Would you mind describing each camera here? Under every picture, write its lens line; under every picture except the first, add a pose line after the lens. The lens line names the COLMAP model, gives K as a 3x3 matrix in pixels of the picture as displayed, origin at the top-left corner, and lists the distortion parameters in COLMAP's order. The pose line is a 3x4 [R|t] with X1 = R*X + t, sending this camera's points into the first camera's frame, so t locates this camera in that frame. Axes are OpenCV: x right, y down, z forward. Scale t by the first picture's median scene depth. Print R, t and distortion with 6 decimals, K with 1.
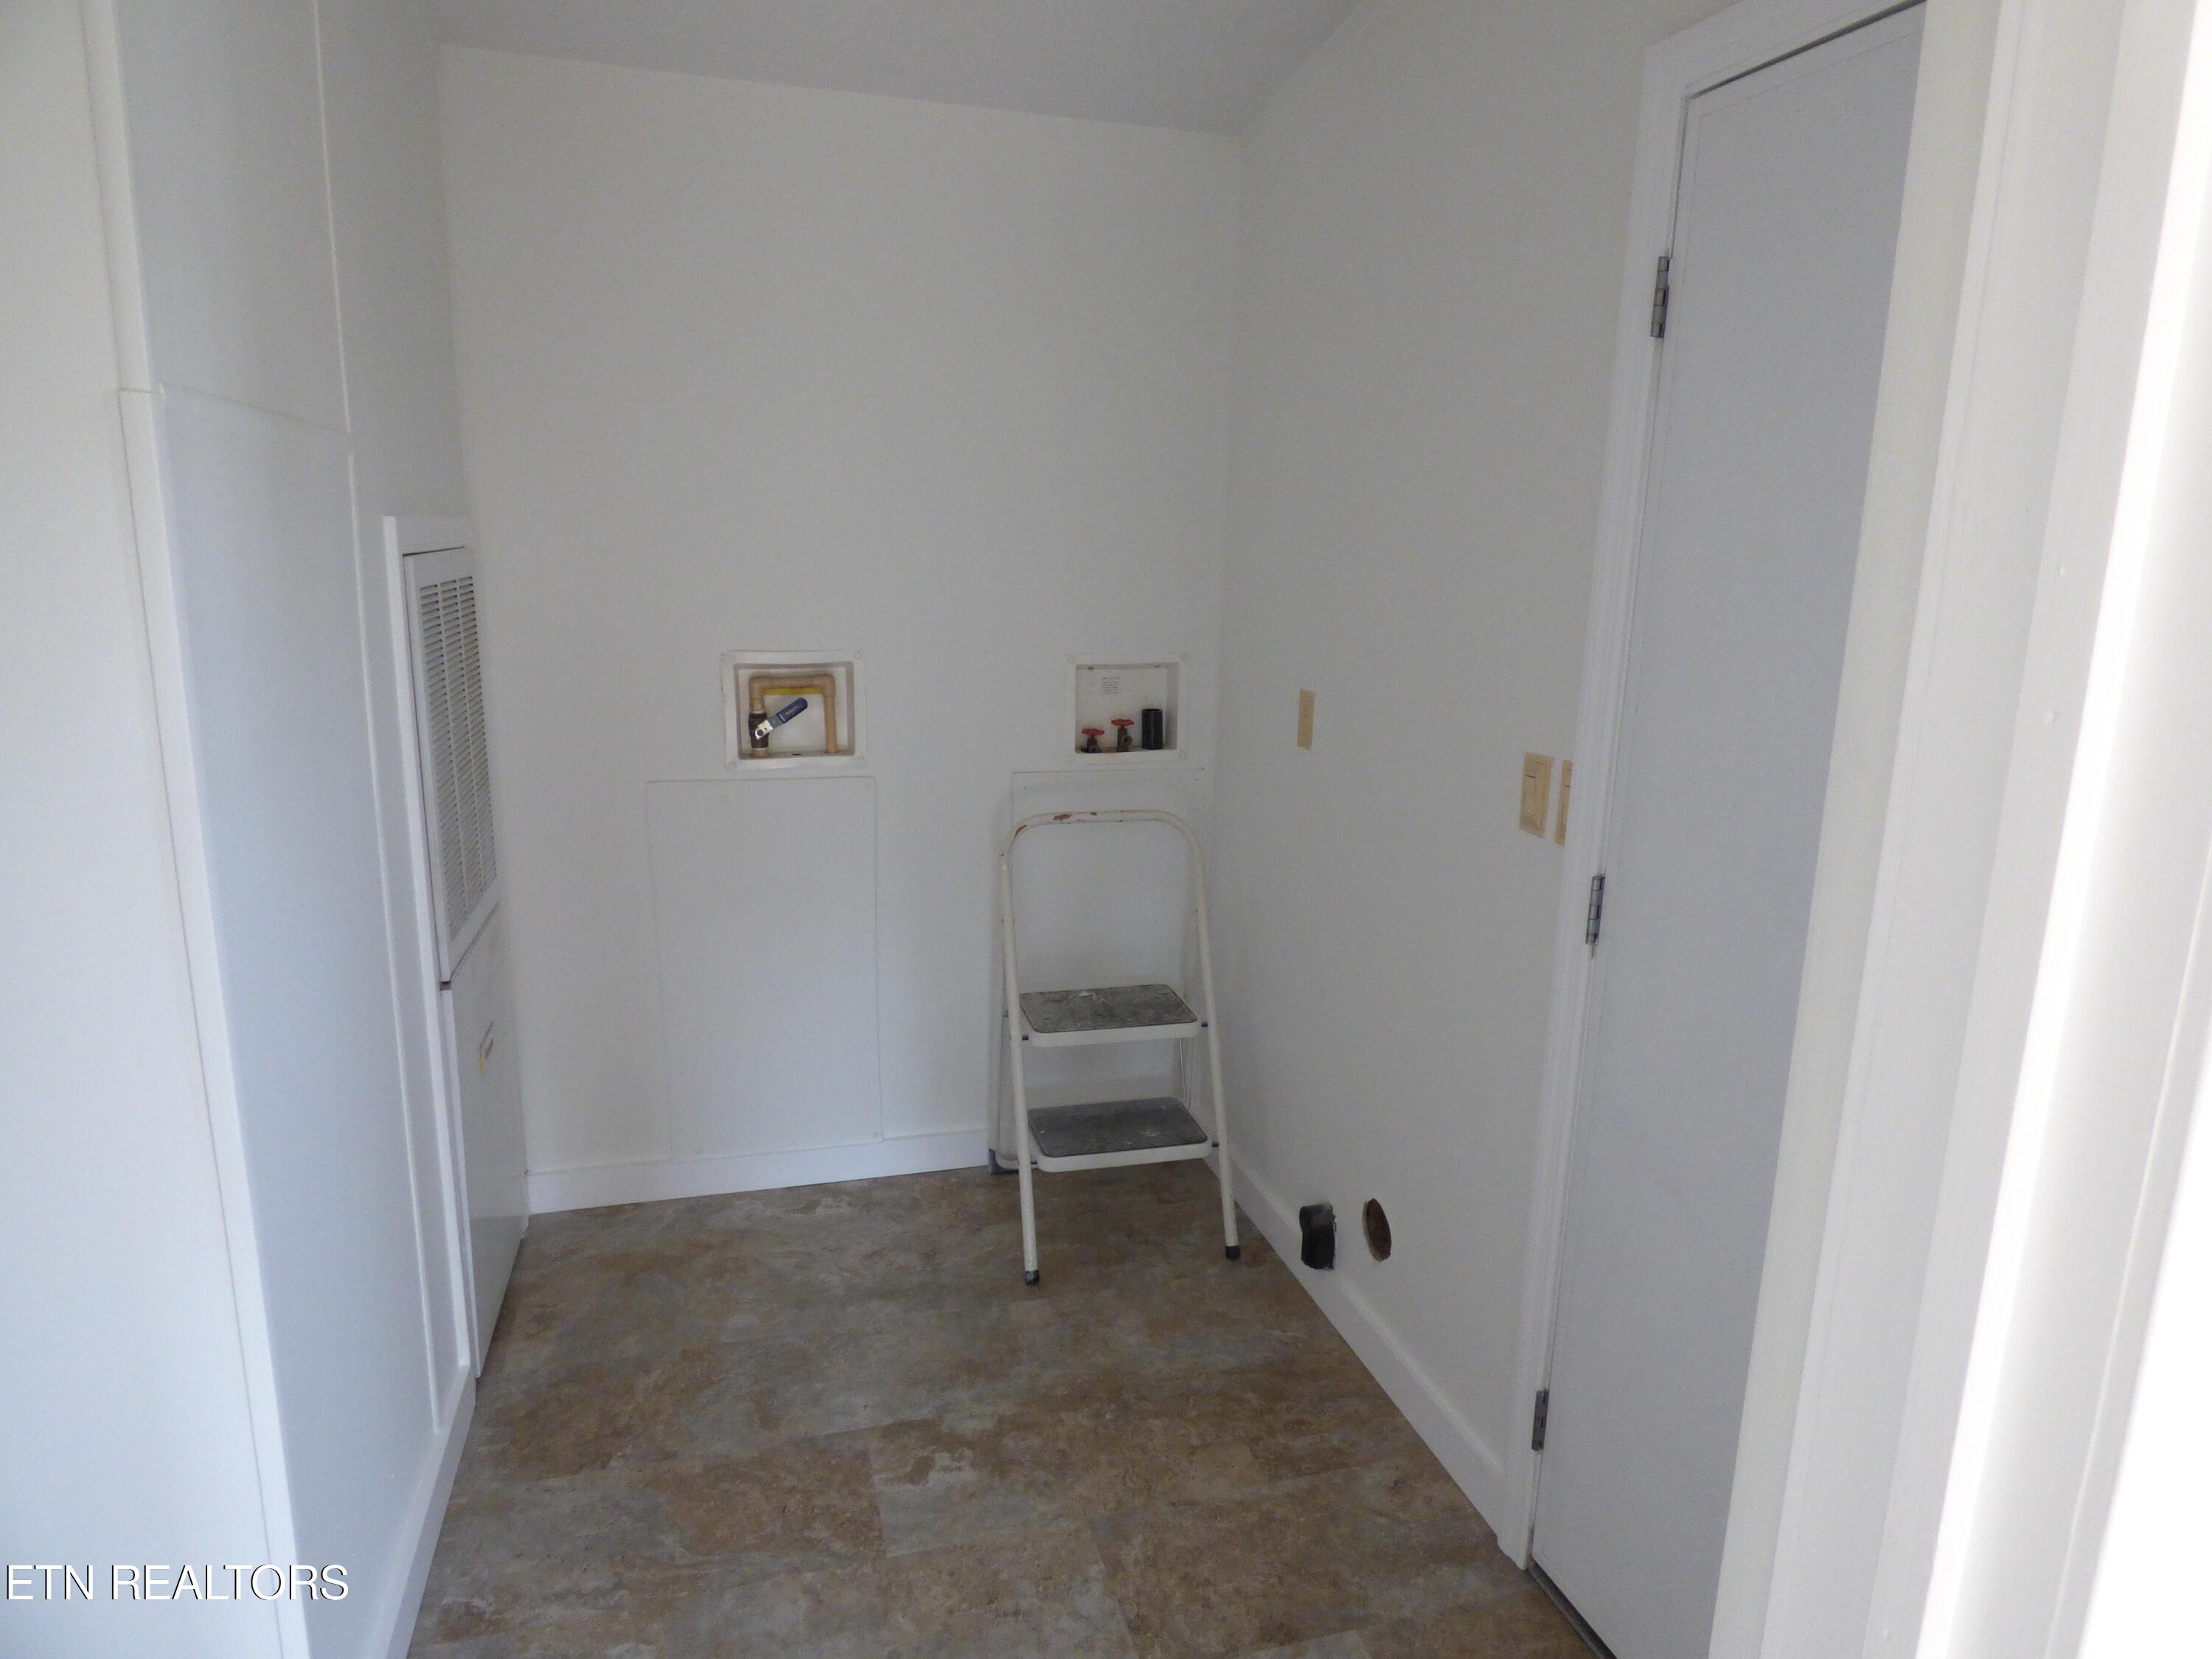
lens RADIAL K [[1343.6, 0, 1093.6], [0, 1343.6, 823.2], [0, 0, 1]] dist [0.026412, -0.004459]
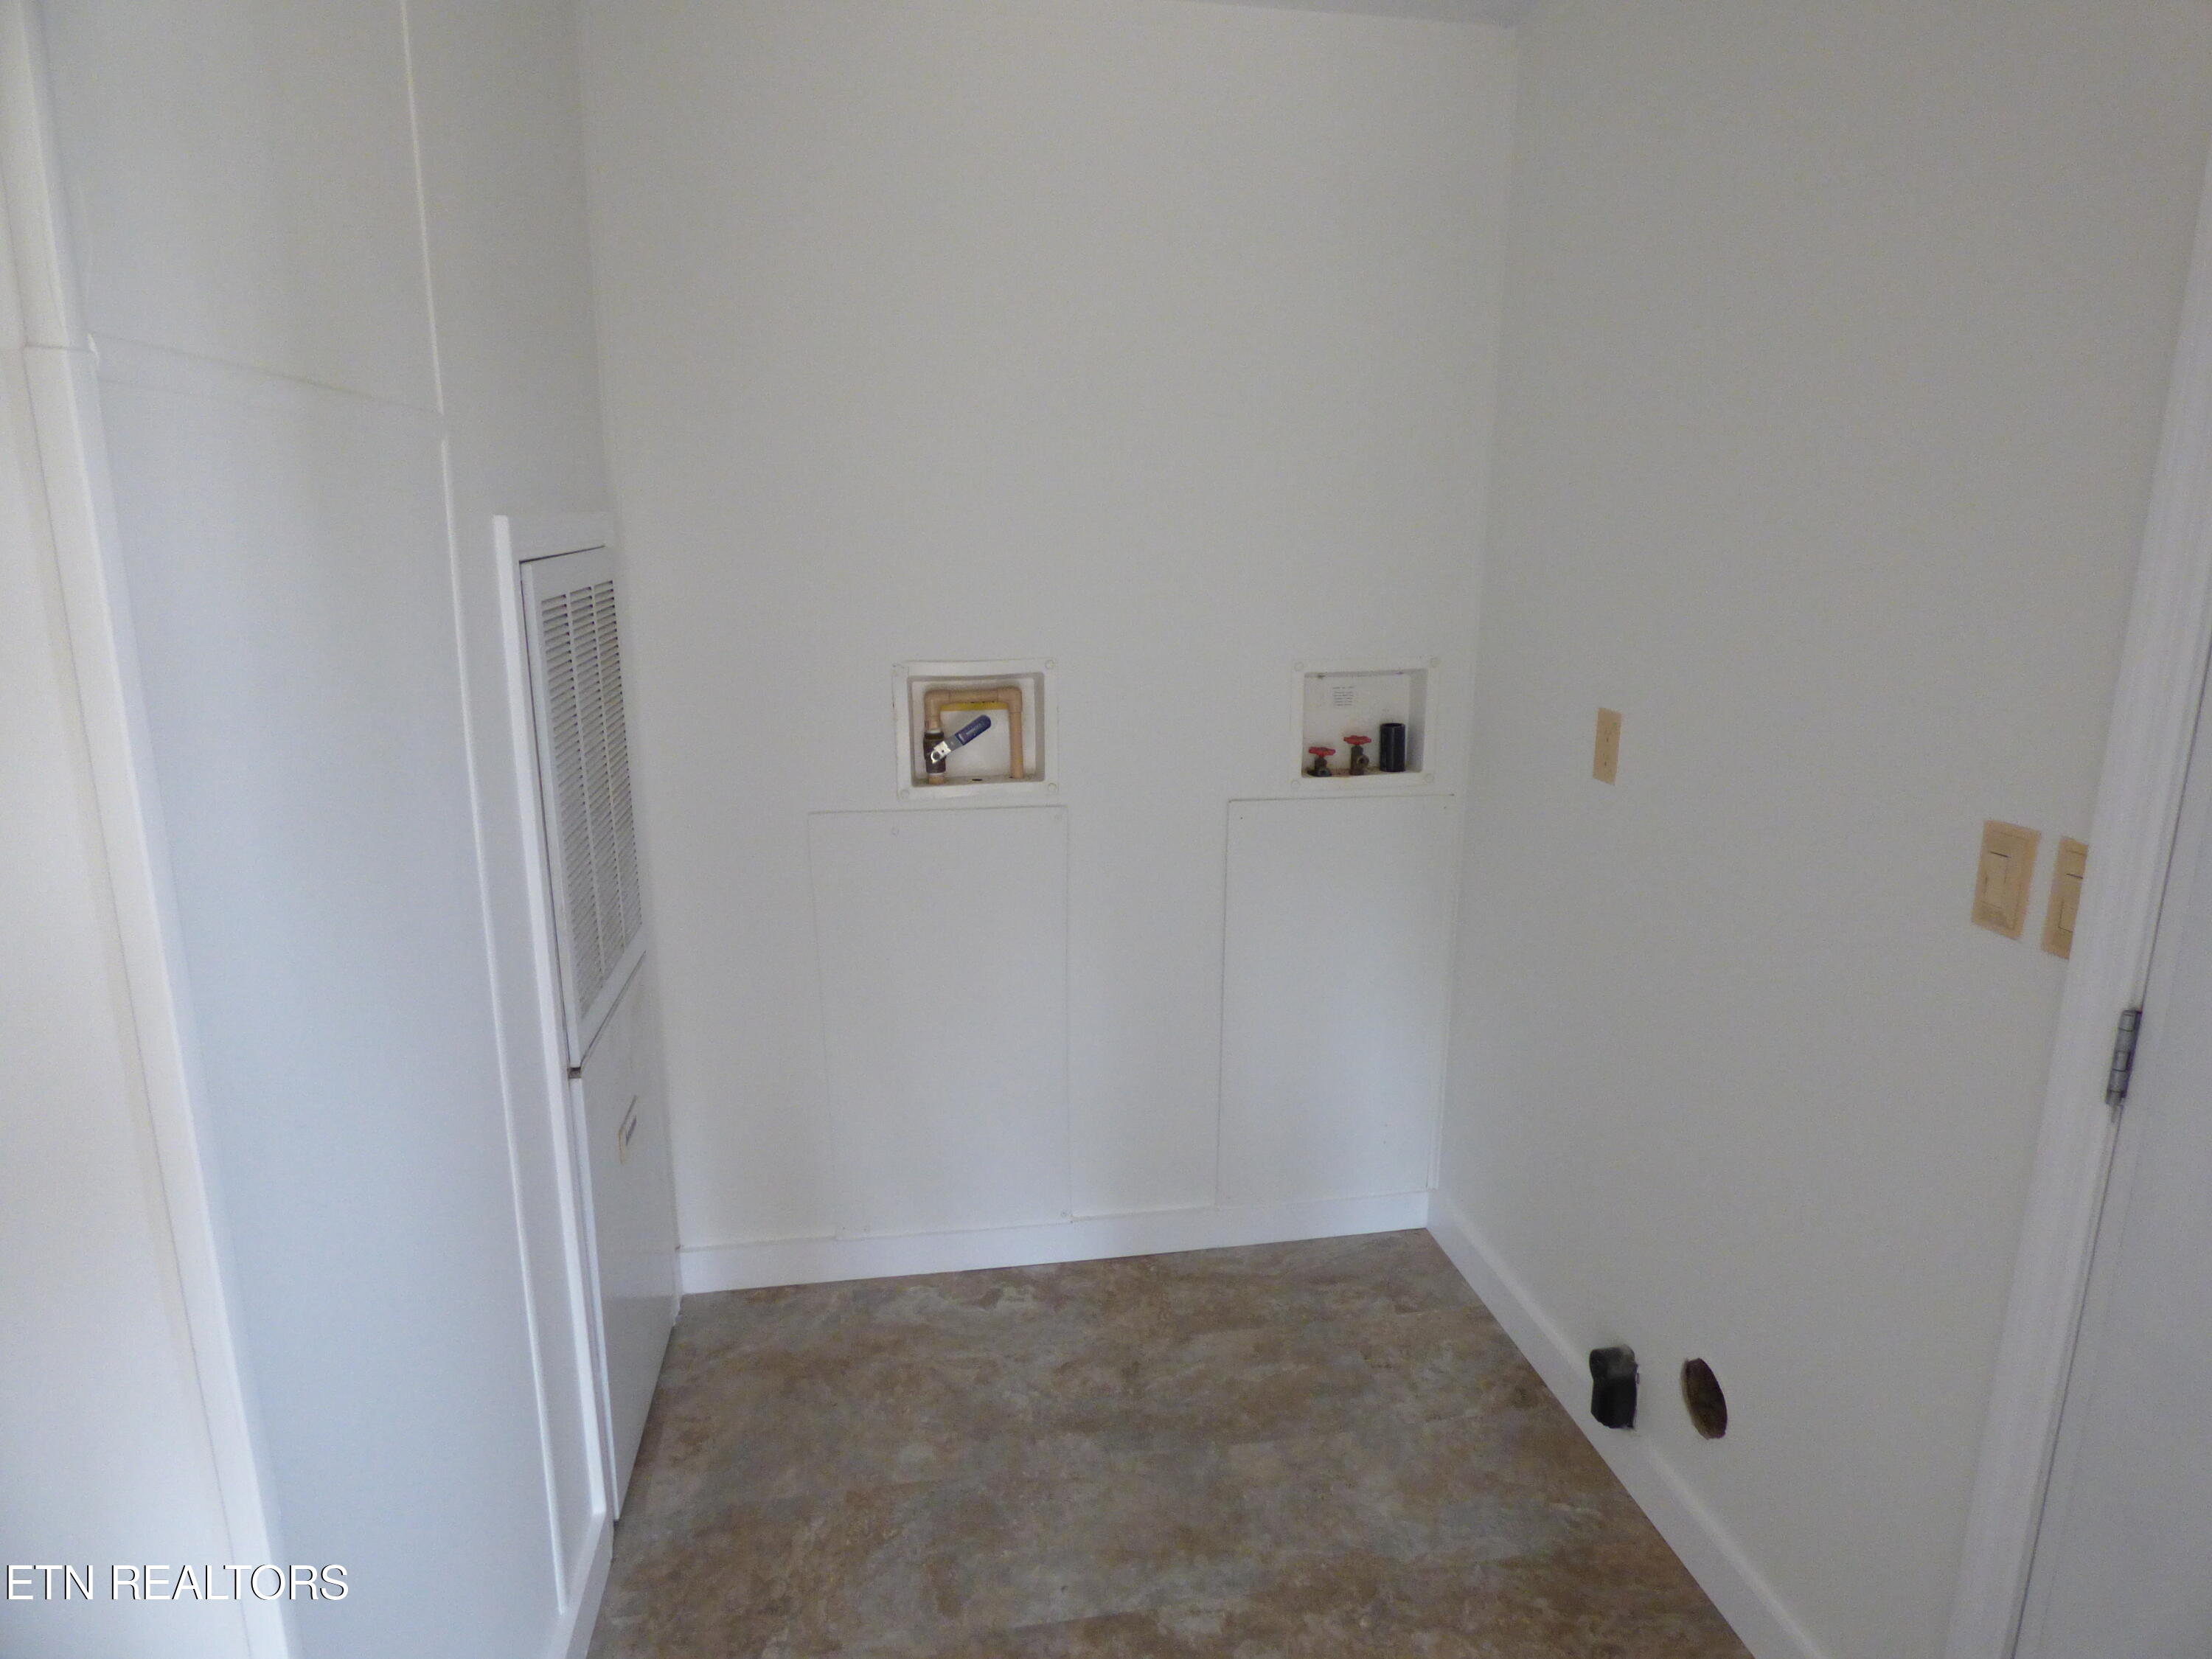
lens RADIAL K [[1343.6, 0, 1111.8], [0, 1343.6, 826.0], [0, 0, 1]] dist [0.026412, -0.004459]
pose [[0.994545, 0.007691, -0.104025, -0.052828], [-0.005331, 0.999722, 0.022947, -0.048401], [0.104173, -0.022268, 0.994310, 0.177200]]
